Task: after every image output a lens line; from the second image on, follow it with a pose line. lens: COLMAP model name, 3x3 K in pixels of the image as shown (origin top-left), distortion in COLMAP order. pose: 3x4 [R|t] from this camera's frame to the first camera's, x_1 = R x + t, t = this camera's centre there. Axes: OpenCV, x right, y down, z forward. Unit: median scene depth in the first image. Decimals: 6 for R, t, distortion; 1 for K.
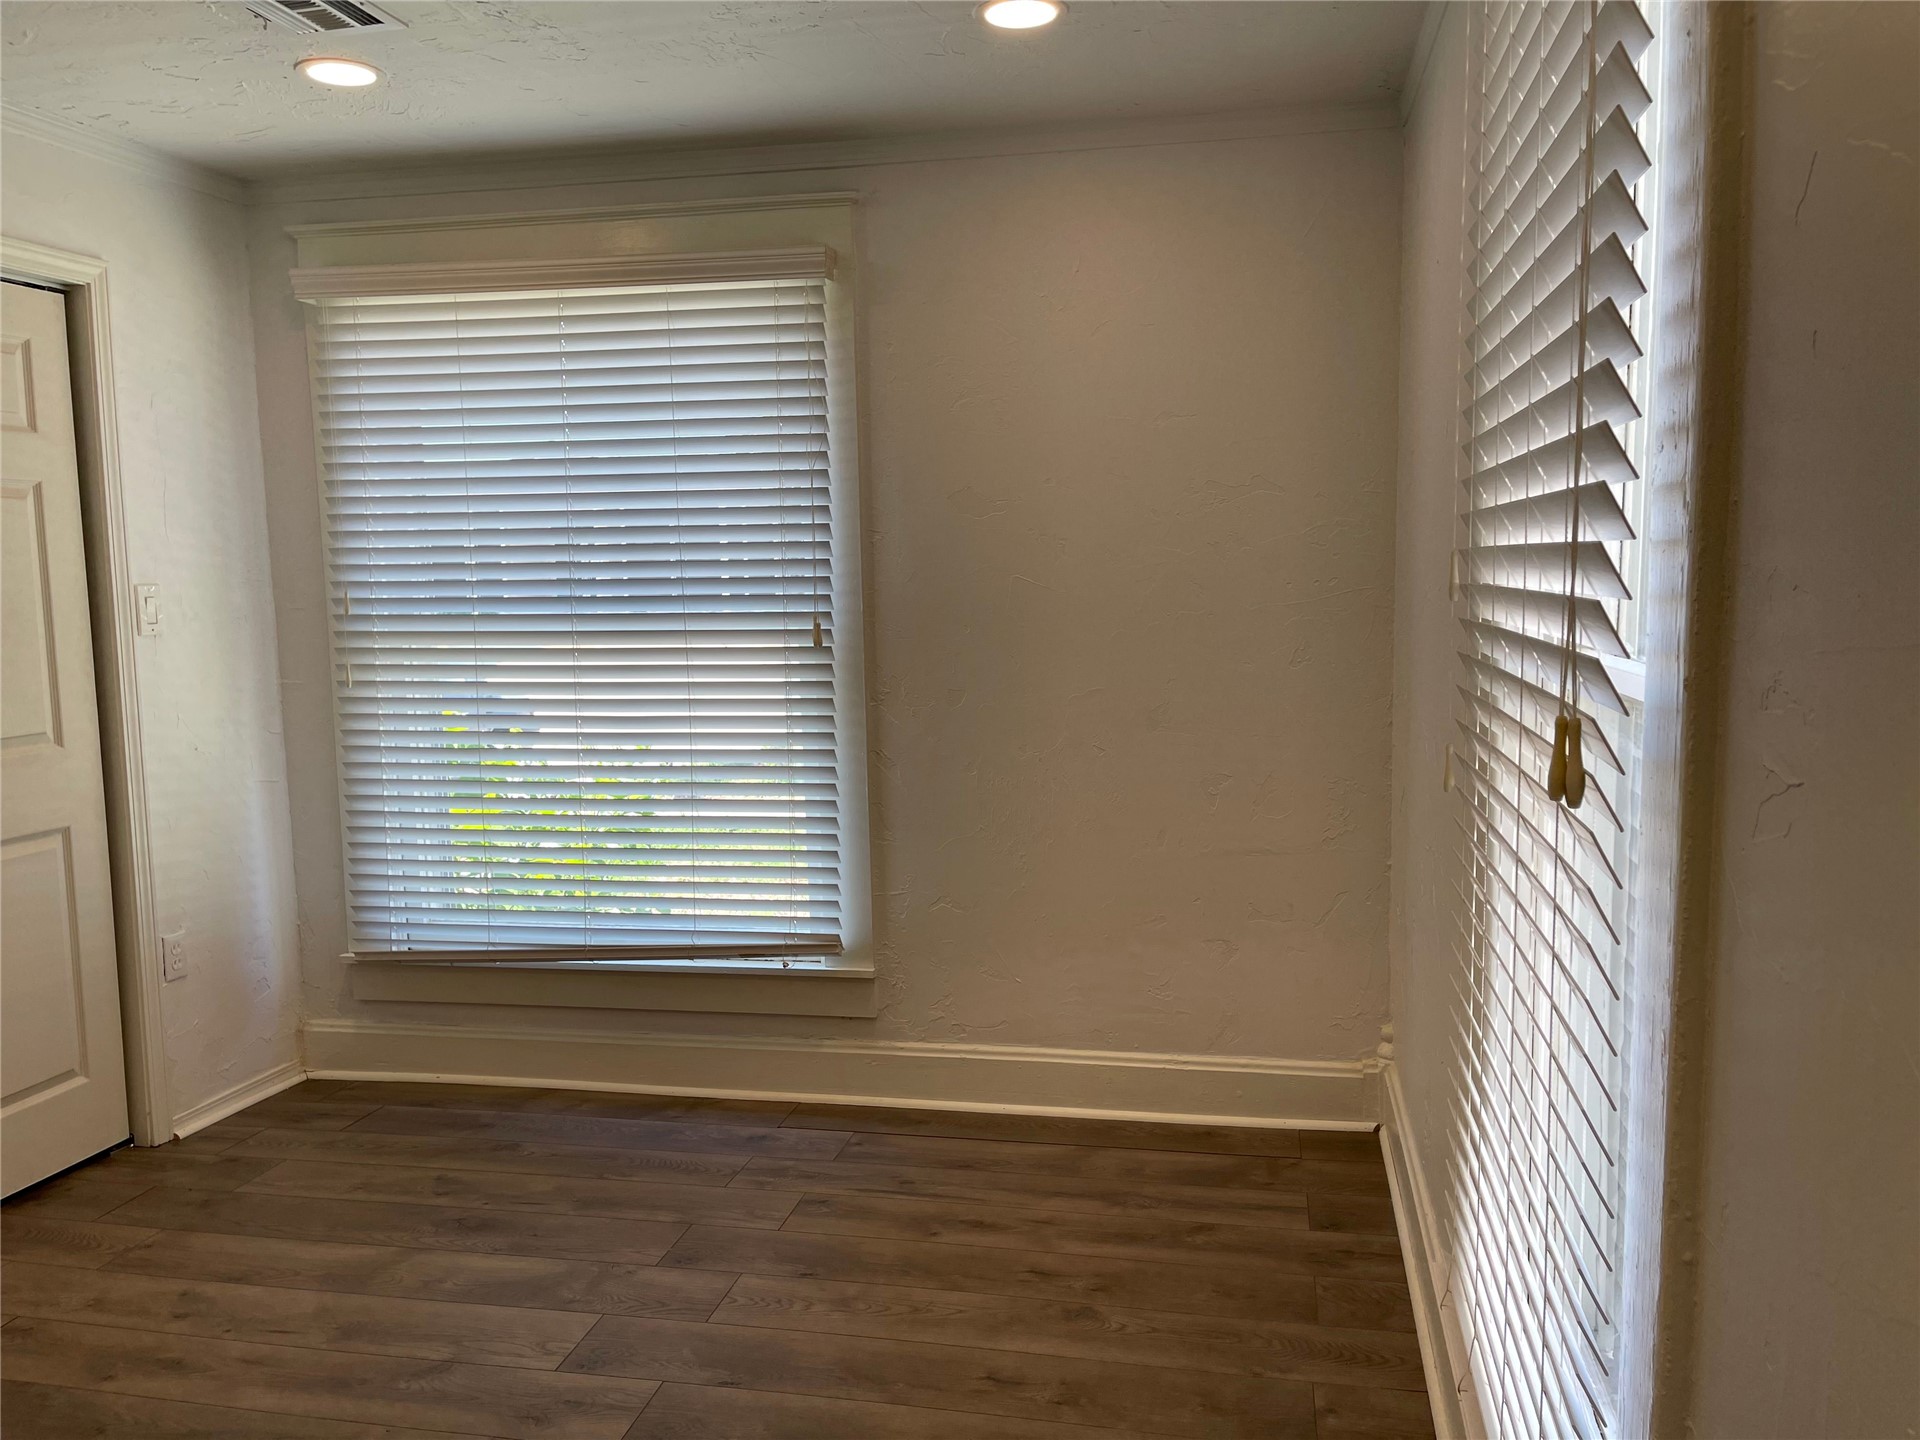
lens RADIAL K [[1442.2, 0, 941.2], [0, 1442.2, 709.8], [0, 0, 1]] dist [0.064886, -0.085597]
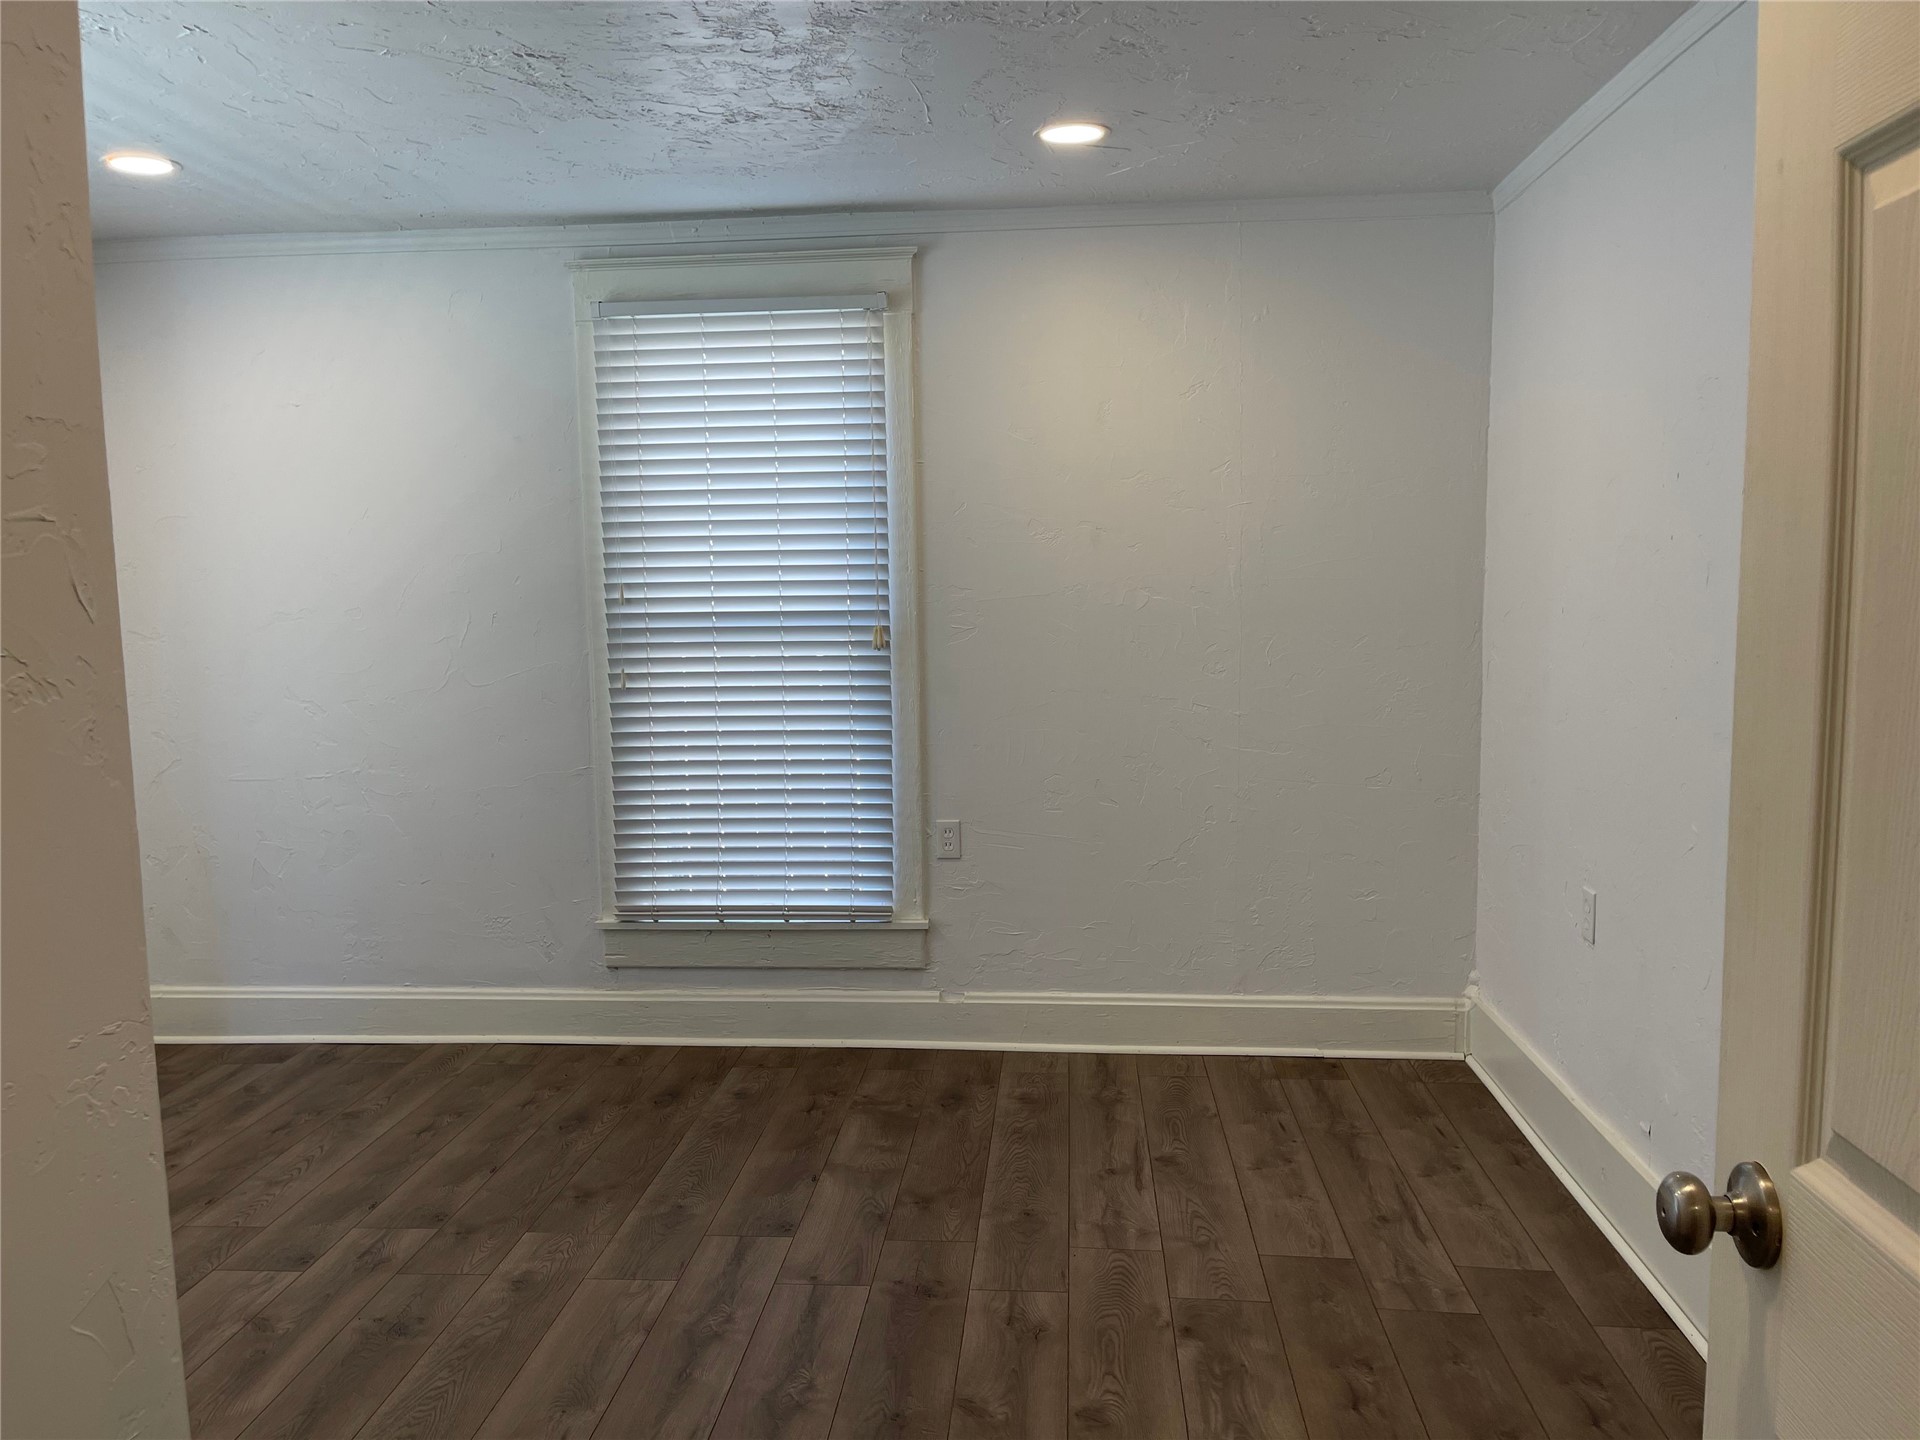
lens RADIAL K [[1442.2, 0, 941.2], [0, 1442.2, 709.8], [0, 0, 1]] dist [0.064886, -0.085597]
pose [[-0.079465, -0.082945, 0.993381, -1.328548], [0.126009, 0.987702, 0.092551, -0.034604], [-0.988841, 0.132529, -0.068036, 0.475295]]
